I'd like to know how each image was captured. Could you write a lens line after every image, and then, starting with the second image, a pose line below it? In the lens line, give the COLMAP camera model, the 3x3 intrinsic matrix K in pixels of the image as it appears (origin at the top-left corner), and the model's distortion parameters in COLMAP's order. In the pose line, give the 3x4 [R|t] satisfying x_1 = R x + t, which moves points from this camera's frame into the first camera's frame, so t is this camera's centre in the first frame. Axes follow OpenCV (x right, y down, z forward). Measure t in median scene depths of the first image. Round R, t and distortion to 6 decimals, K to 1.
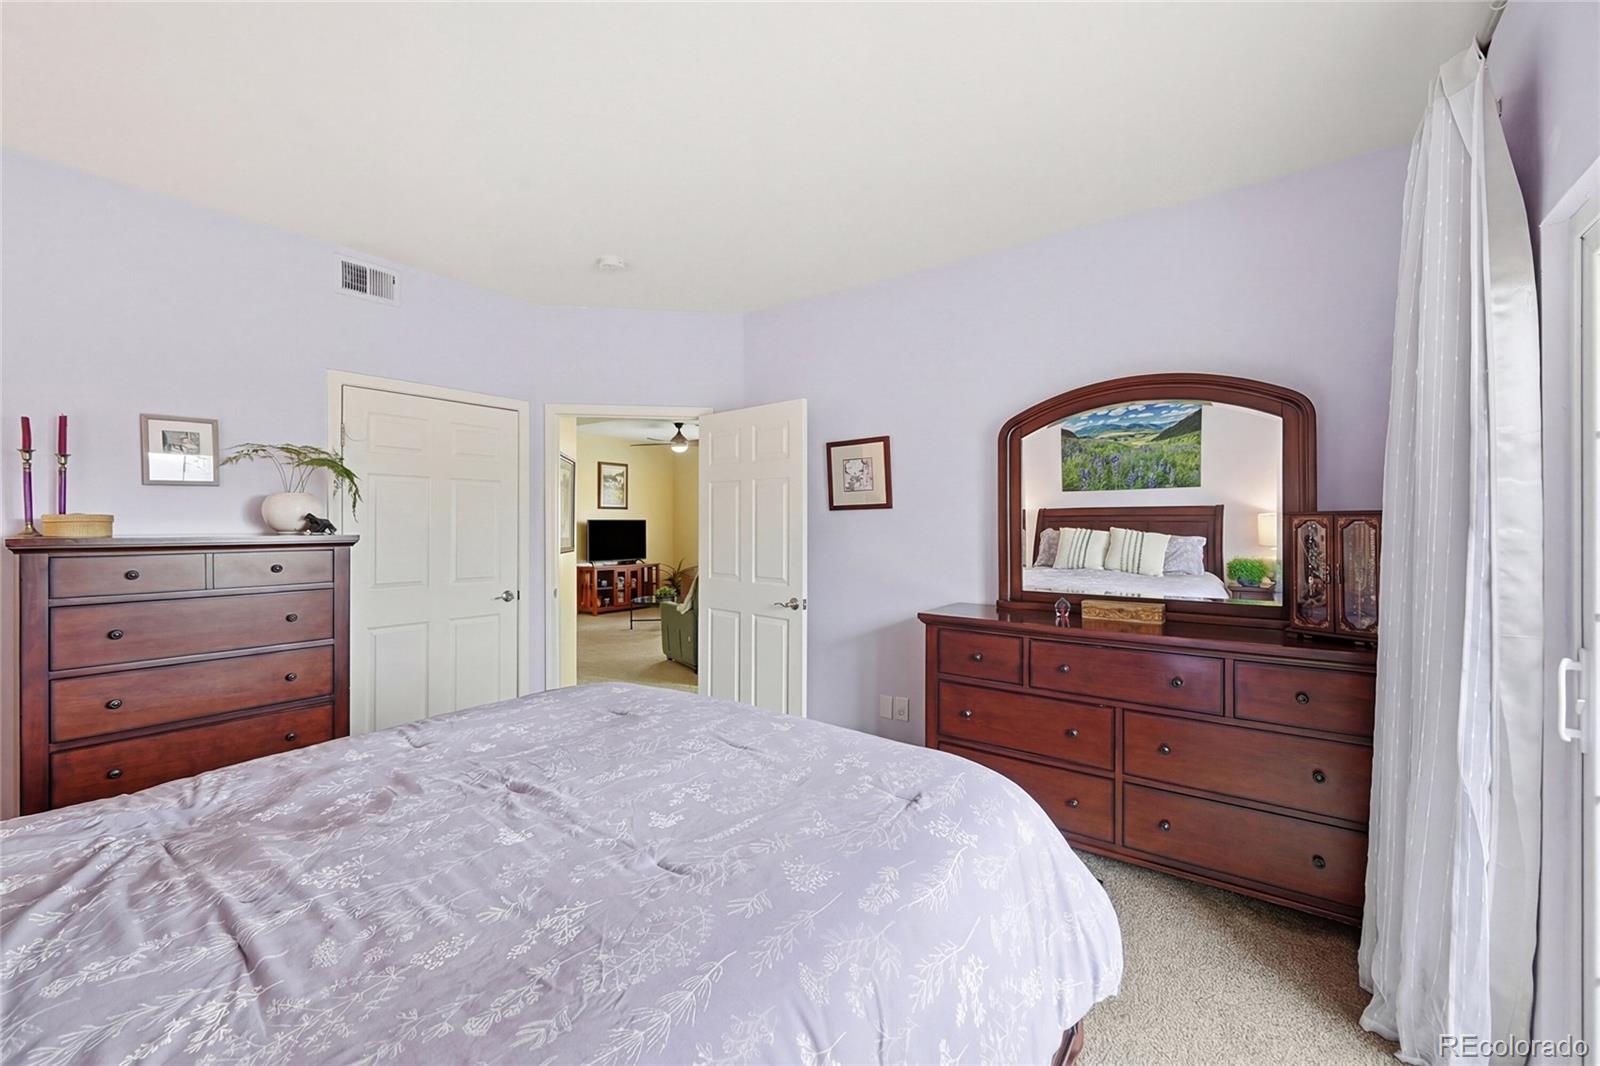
lens RADIAL K [[643.3, 0, 791.8], [0, 643.3, 523.4], [0, 0, 1]] dist [-0.001510, -0.000072]
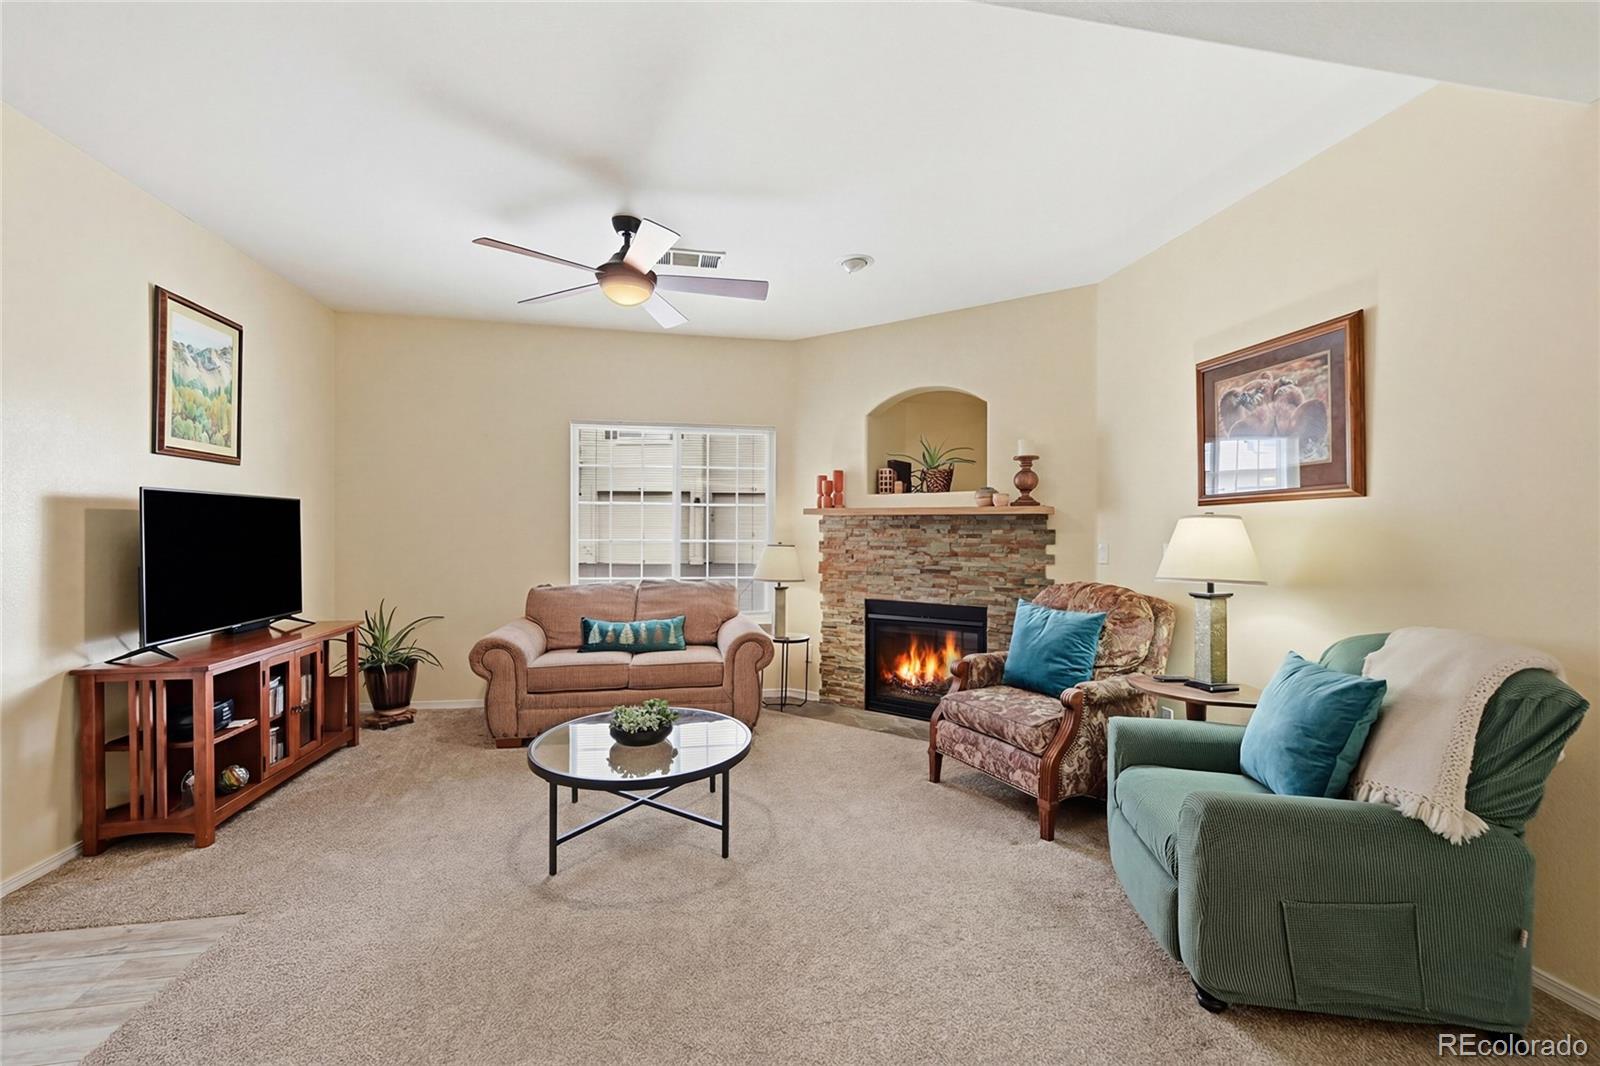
lens RADIAL K [[643.3, 0, 805.8], [0, 643.3, 529.4], [0, 0, 1]] dist [-0.001510, -0.000072]
pose [[0.662230, 0.004327, 0.749288, -0.324408], [-0.003028, 0.999991, -0.003098, 0.011107], [-0.749294, -0.000217, 0.662237, 0.601182]]
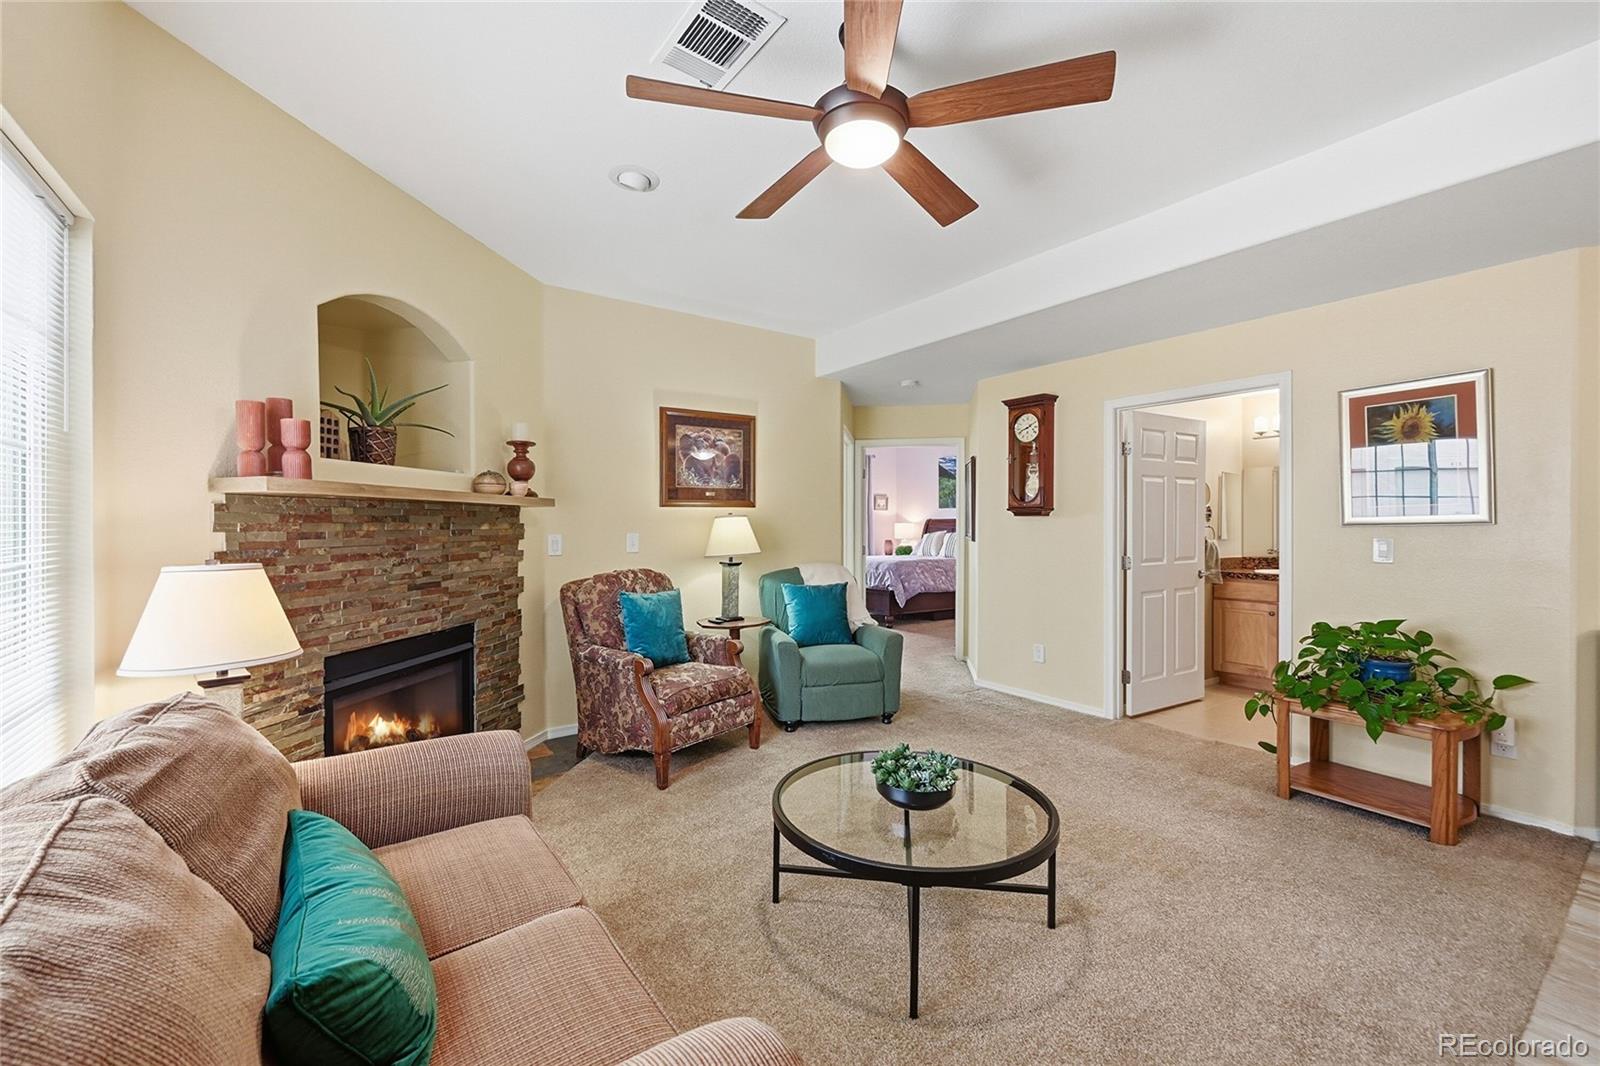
lens RADIAL K [[643.3, 0, 798.3], [0, 643.3, 522.6], [0, 0, 1]] dist [-0.001510, -0.000072]
pose [[-0.952041, -0.001761, 0.305964, -0.191414], [-0.001458, 0.999998, 0.001221, 0.008347], [-0.305966, 0.000716, -0.952042, 1.056312]]
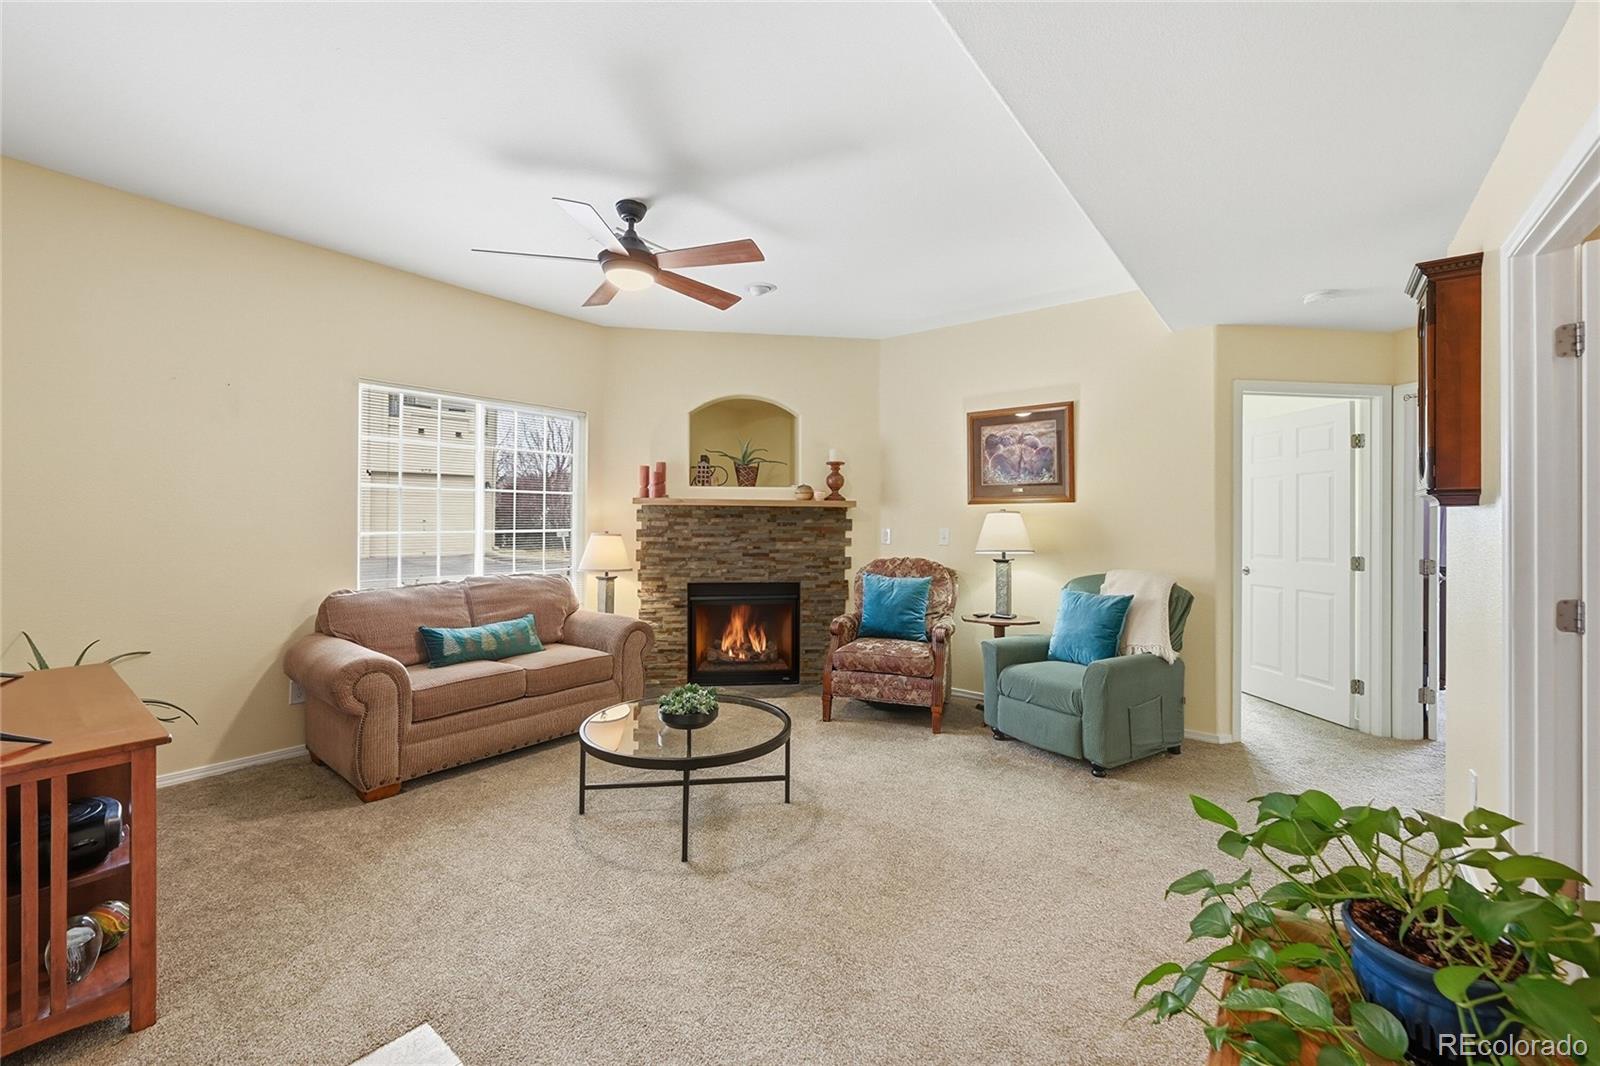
lens RADIAL K [[643.3, 0, 807.2], [0, 643.3, 517.3], [0, 0, 1]] dist [-0.001510, -0.000072]
pose [[0.007597, 0.002375, 0.999968, -0.449244], [-0.003330, 0.999992, -0.002350, 0.009444], [-0.999966, -0.003312, 0.007605, 0.781414]]
